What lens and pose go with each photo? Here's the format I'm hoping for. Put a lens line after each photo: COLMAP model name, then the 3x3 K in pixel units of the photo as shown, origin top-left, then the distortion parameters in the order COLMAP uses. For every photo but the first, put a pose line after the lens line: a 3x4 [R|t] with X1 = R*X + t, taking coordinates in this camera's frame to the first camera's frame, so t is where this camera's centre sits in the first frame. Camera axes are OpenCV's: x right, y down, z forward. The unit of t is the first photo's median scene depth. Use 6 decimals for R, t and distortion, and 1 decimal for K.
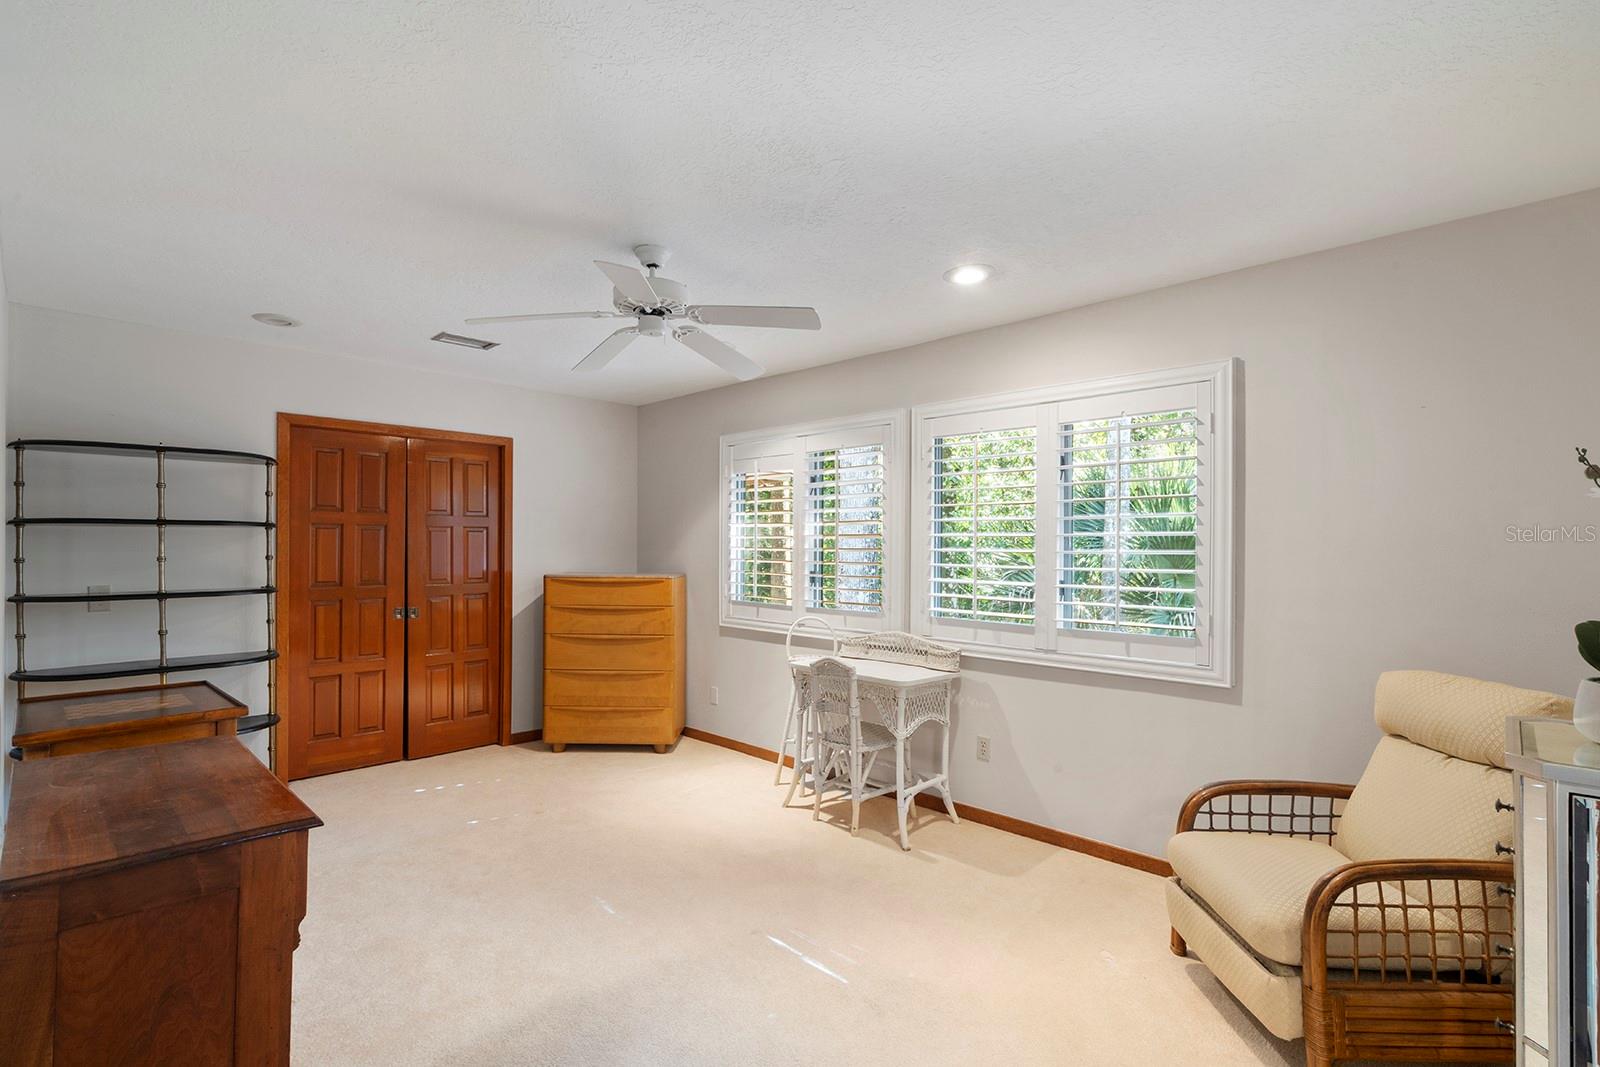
lens RADIAL K [[730.4, 0, 799.3], [0, 730.4, 546.2], [0, 0, 1]] dist [-0.008223, 0.001358]
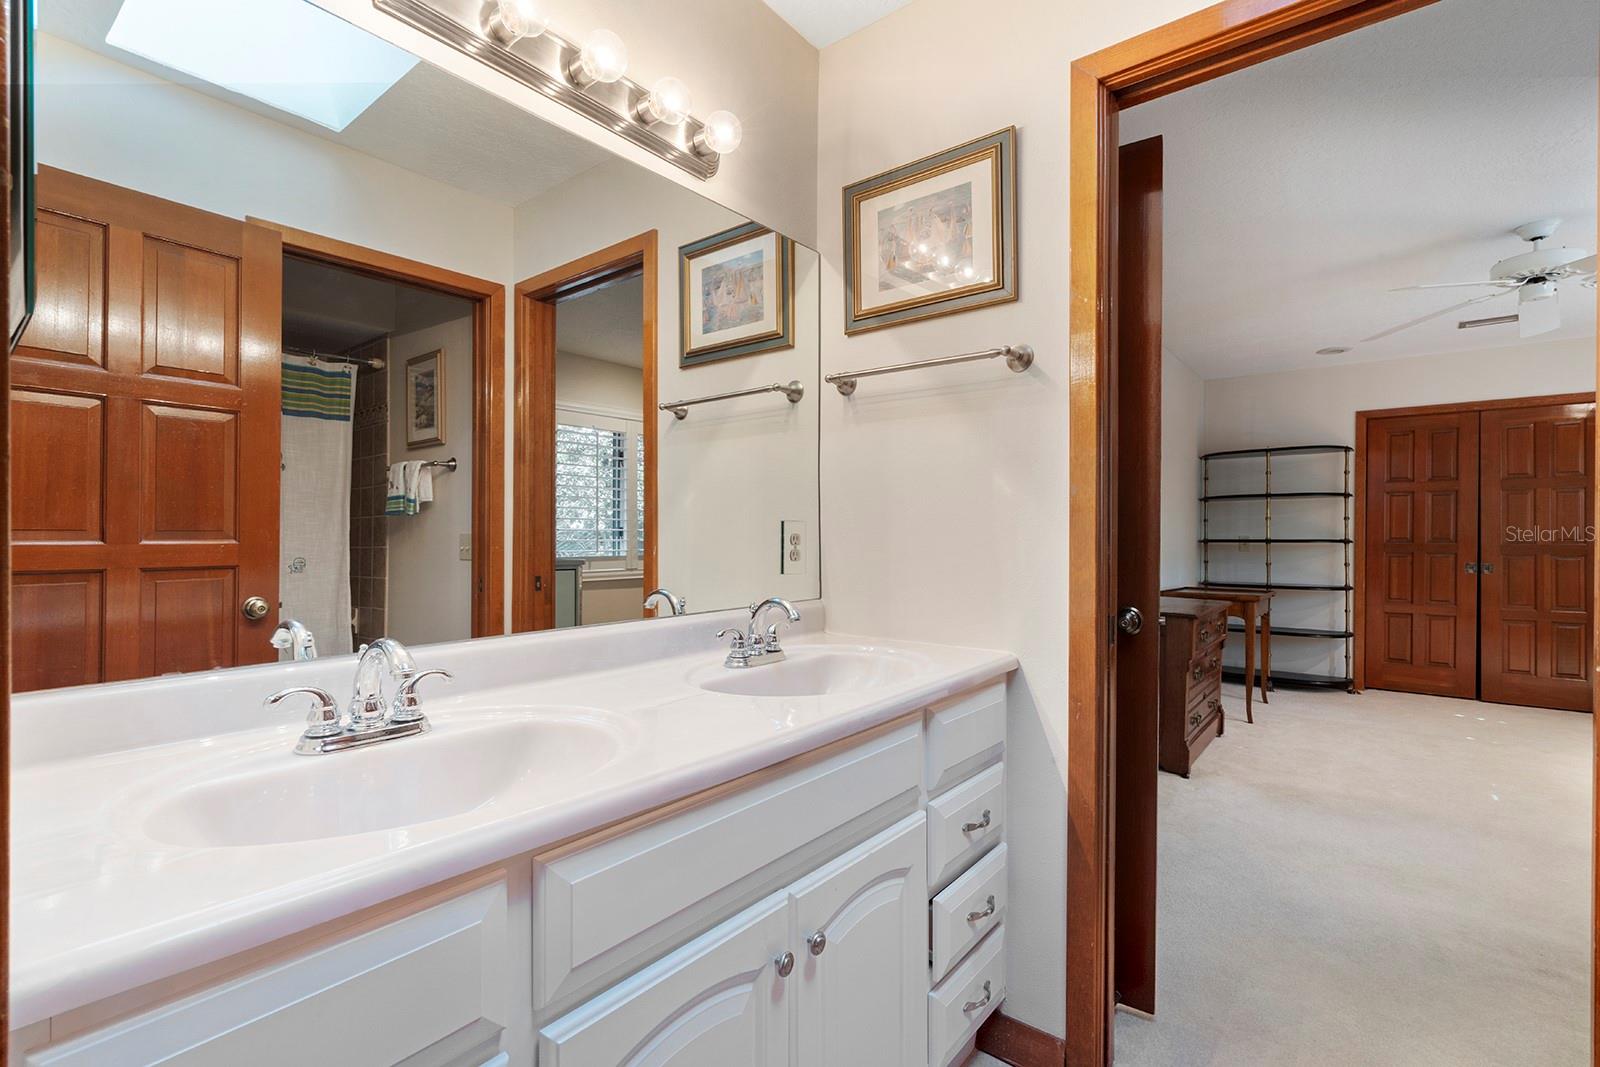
lens RADIAL K [[730.4, 0, 799.9], [0, 730.4, 536.0], [0, 0, 1]] dist [-0.008223, 0.001358]
pose [[0.085213, -0.001467, -0.996362, 0.552357], [-0.003158, 0.999993, -0.001742, 0.053659], [0.996358, 0.003295, 0.085207, -0.151495]]
